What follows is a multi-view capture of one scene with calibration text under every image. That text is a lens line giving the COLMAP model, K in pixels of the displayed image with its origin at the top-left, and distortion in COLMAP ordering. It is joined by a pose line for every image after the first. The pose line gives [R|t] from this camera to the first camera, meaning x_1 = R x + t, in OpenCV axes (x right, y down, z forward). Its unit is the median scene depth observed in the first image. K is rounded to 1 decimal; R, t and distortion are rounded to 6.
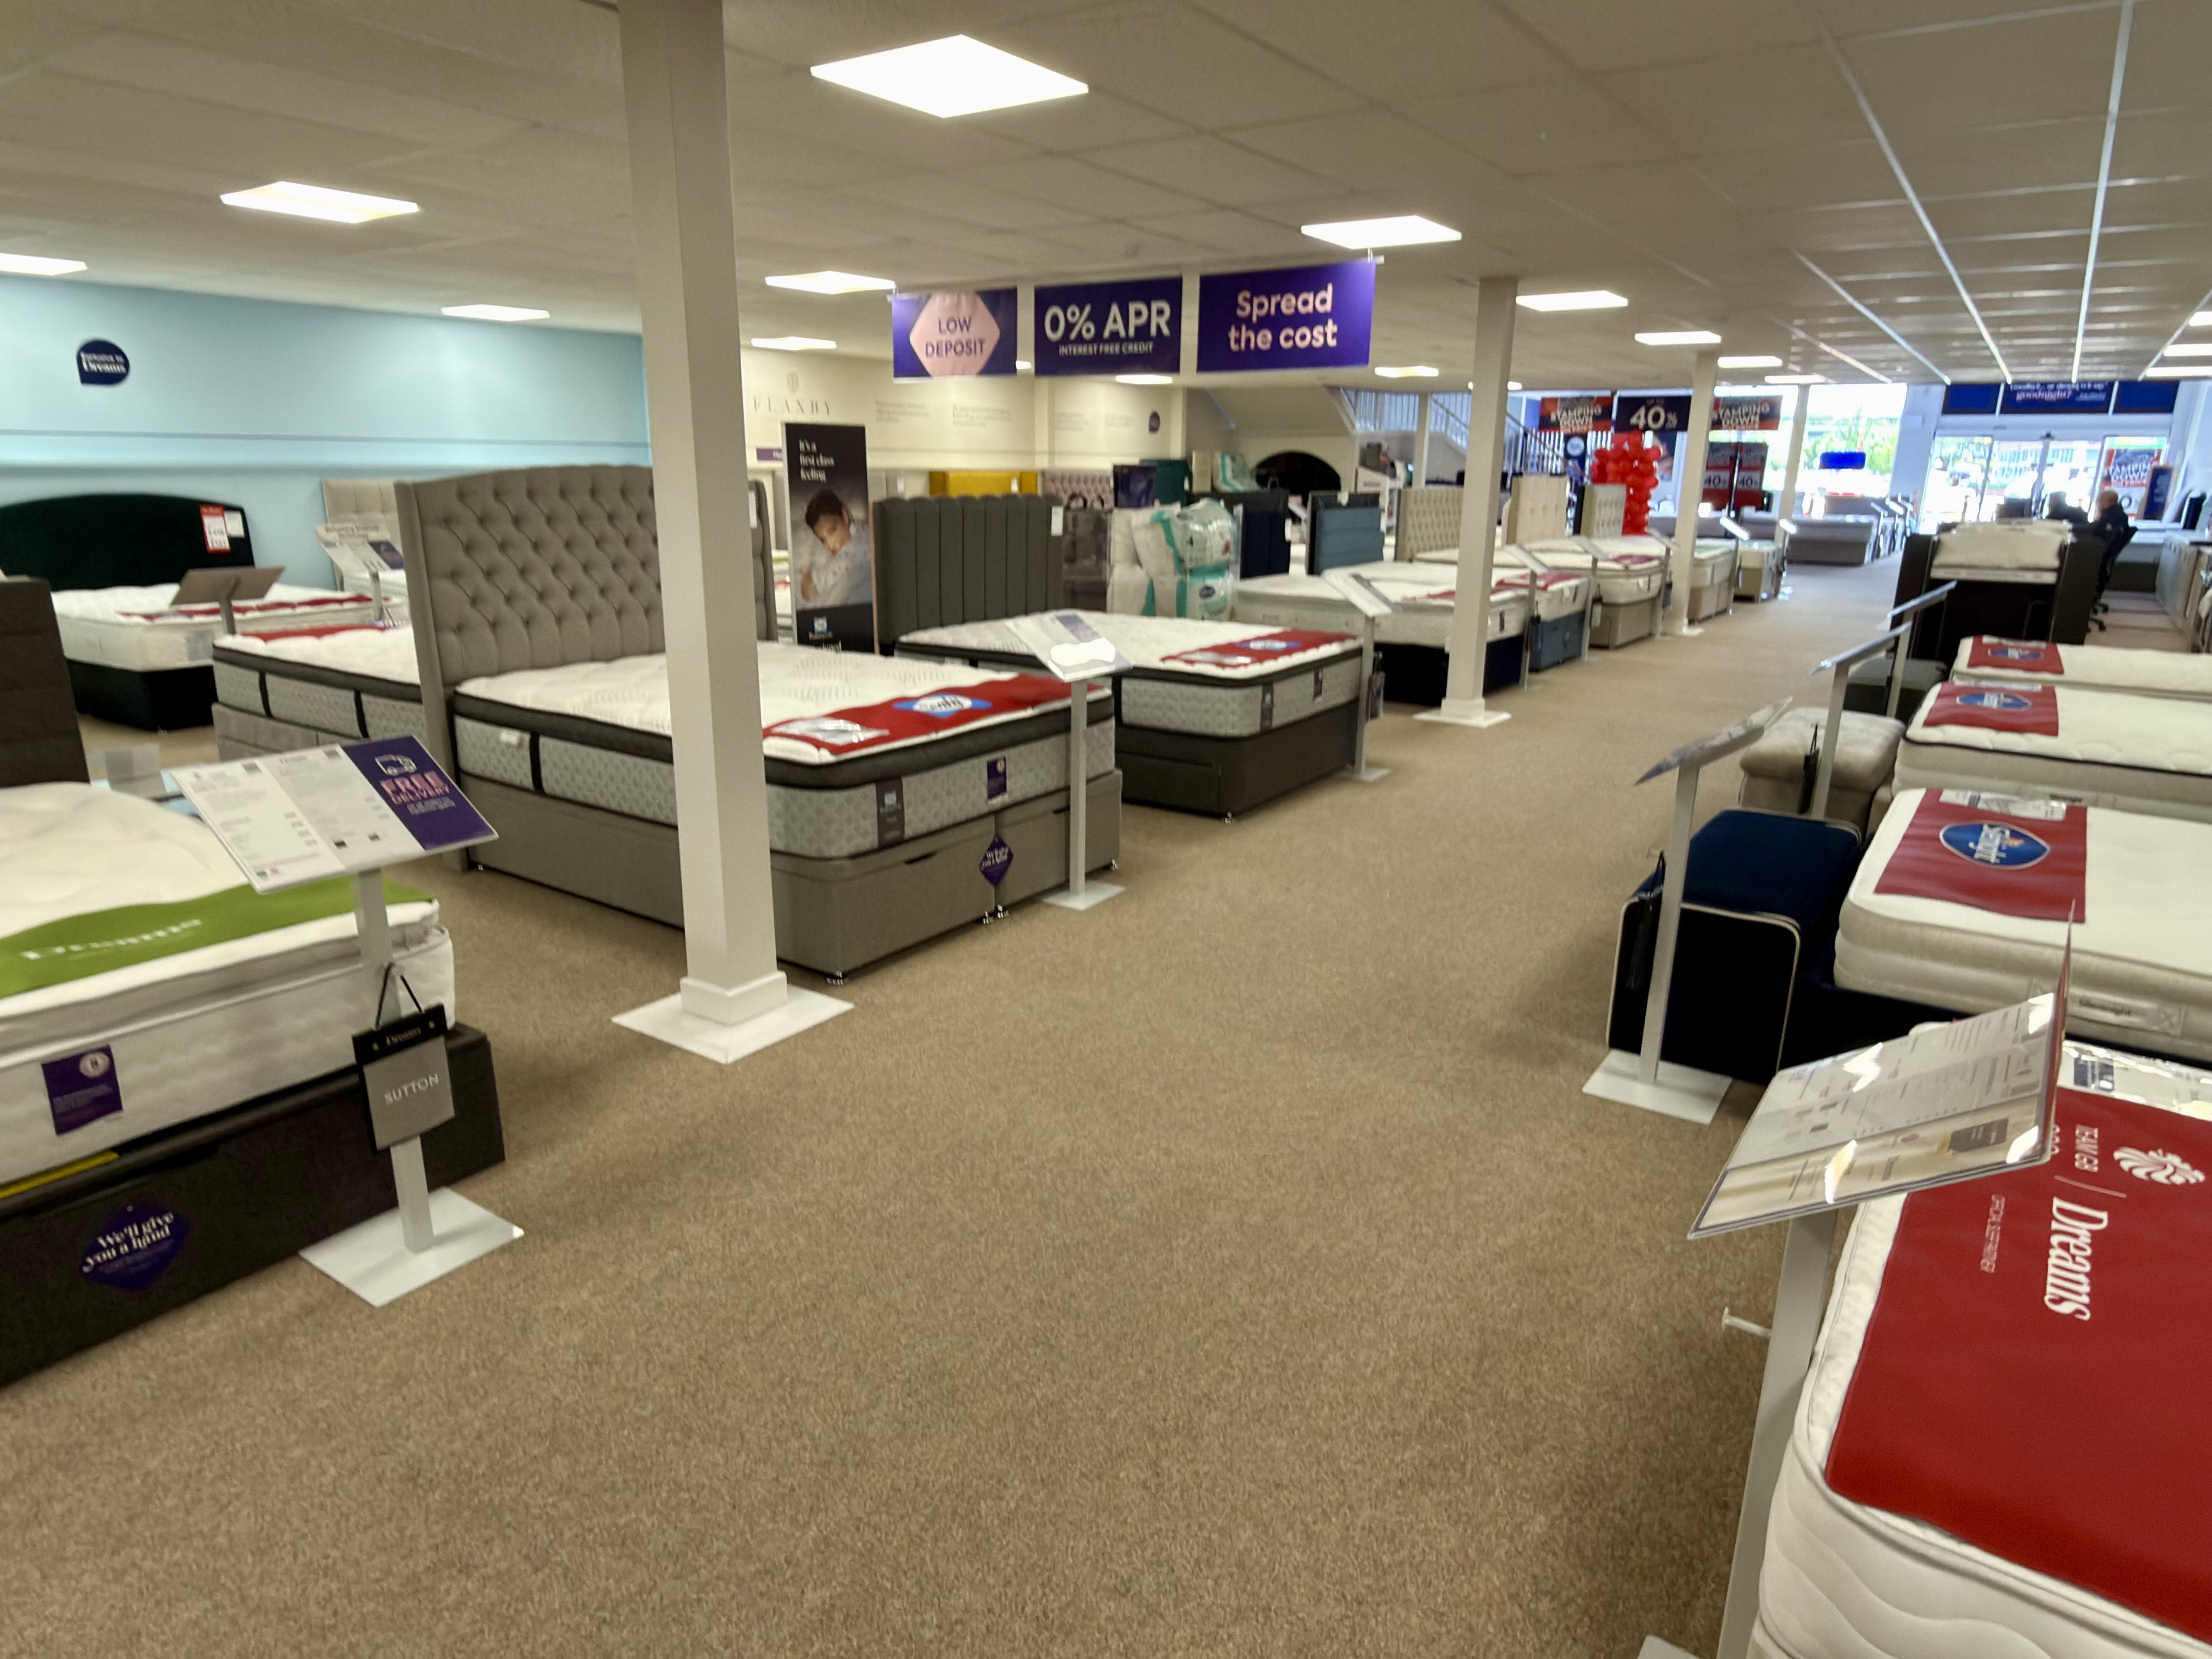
lens RADIAL K [[1322.7, 0, 1102.2], [0, 1322.7, 821.4], [0, 0, 1]] dist [0.008989, 0.002043]
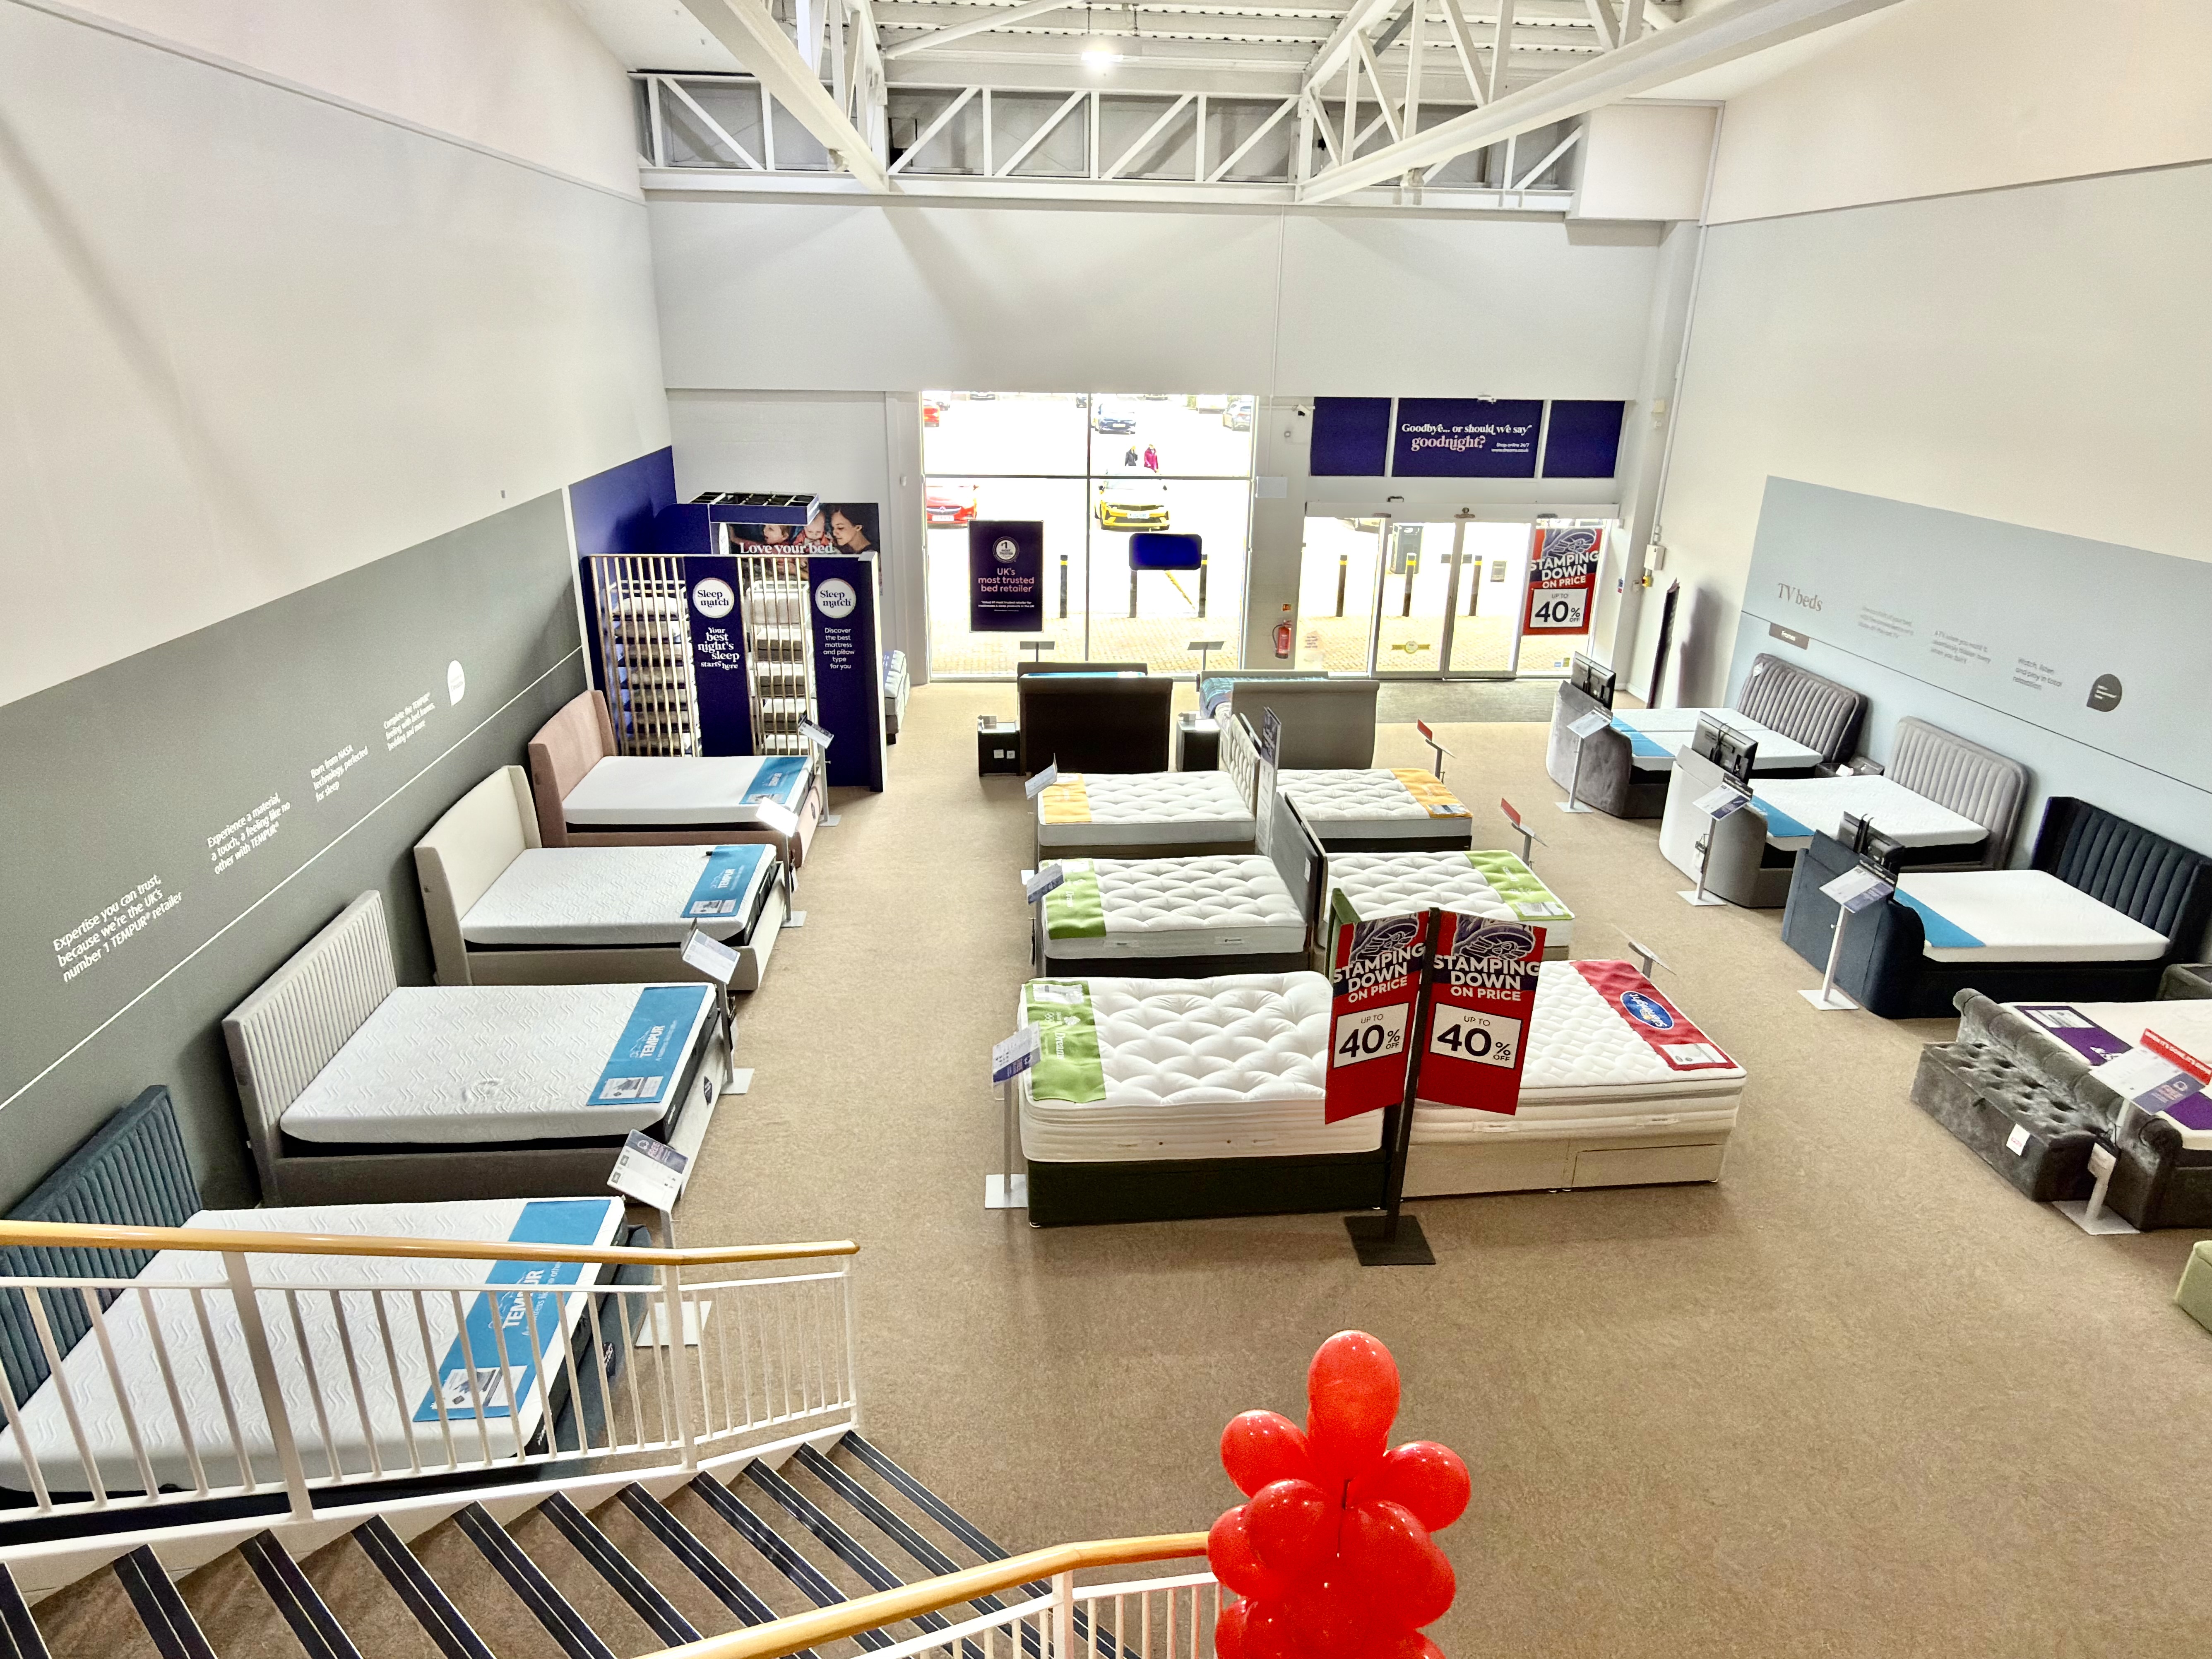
lens RADIAL K [[1322.7, 0, 1104.5], [0, 1322.7, 830.3], [0, 0, 1]] dist [0.008989, 0.002043]
pose [[0.772590, -0.230655, 0.591525, 0.198967], [0.162510, 0.972481, 0.166948, -0.279080], [-0.613755, -0.032854, 0.788813, 0.627551]]
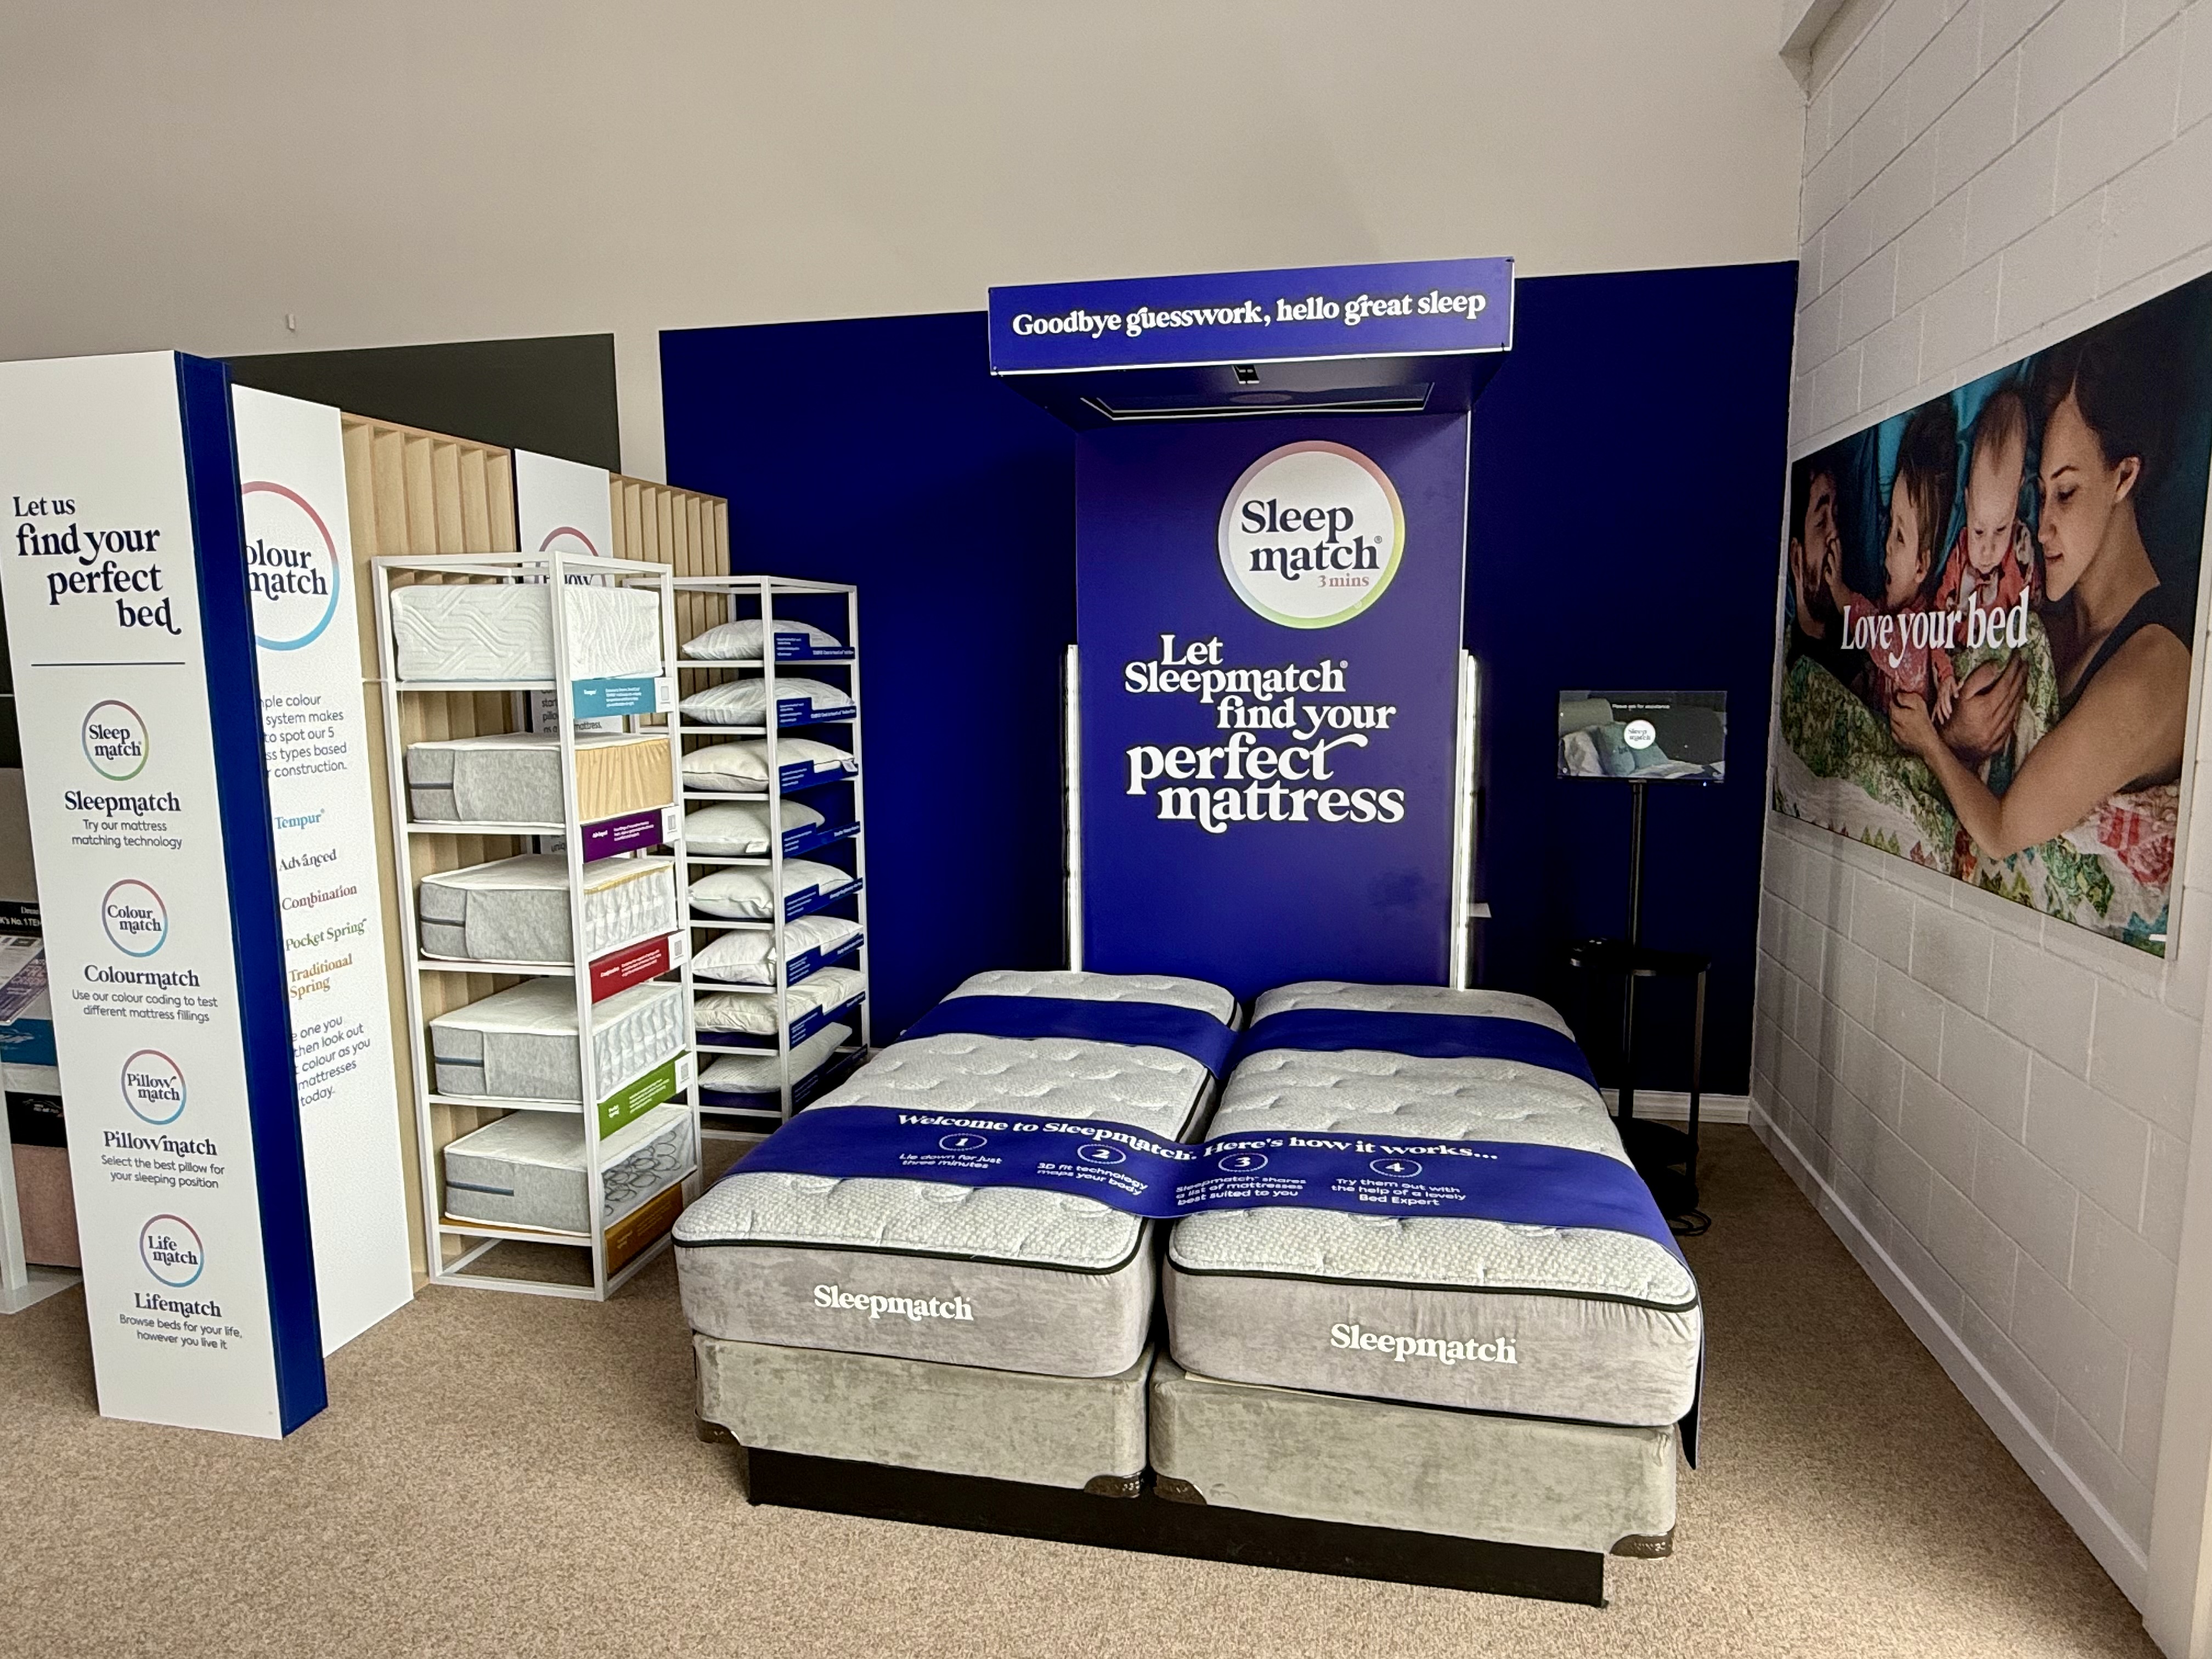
lens RADIAL K [[1322.7, 0, 1102.8], [0, 1322.7, 823.8], [0, 0, 1]] dist [0.008989, 0.002043]
pose [[0.396203, 0.101823, -0.912499, 0.547110], [-0.231597, 0.972779, 0.007991, -0.292314], [0.888474, 0.208166, 0.409000, 1.069566]]
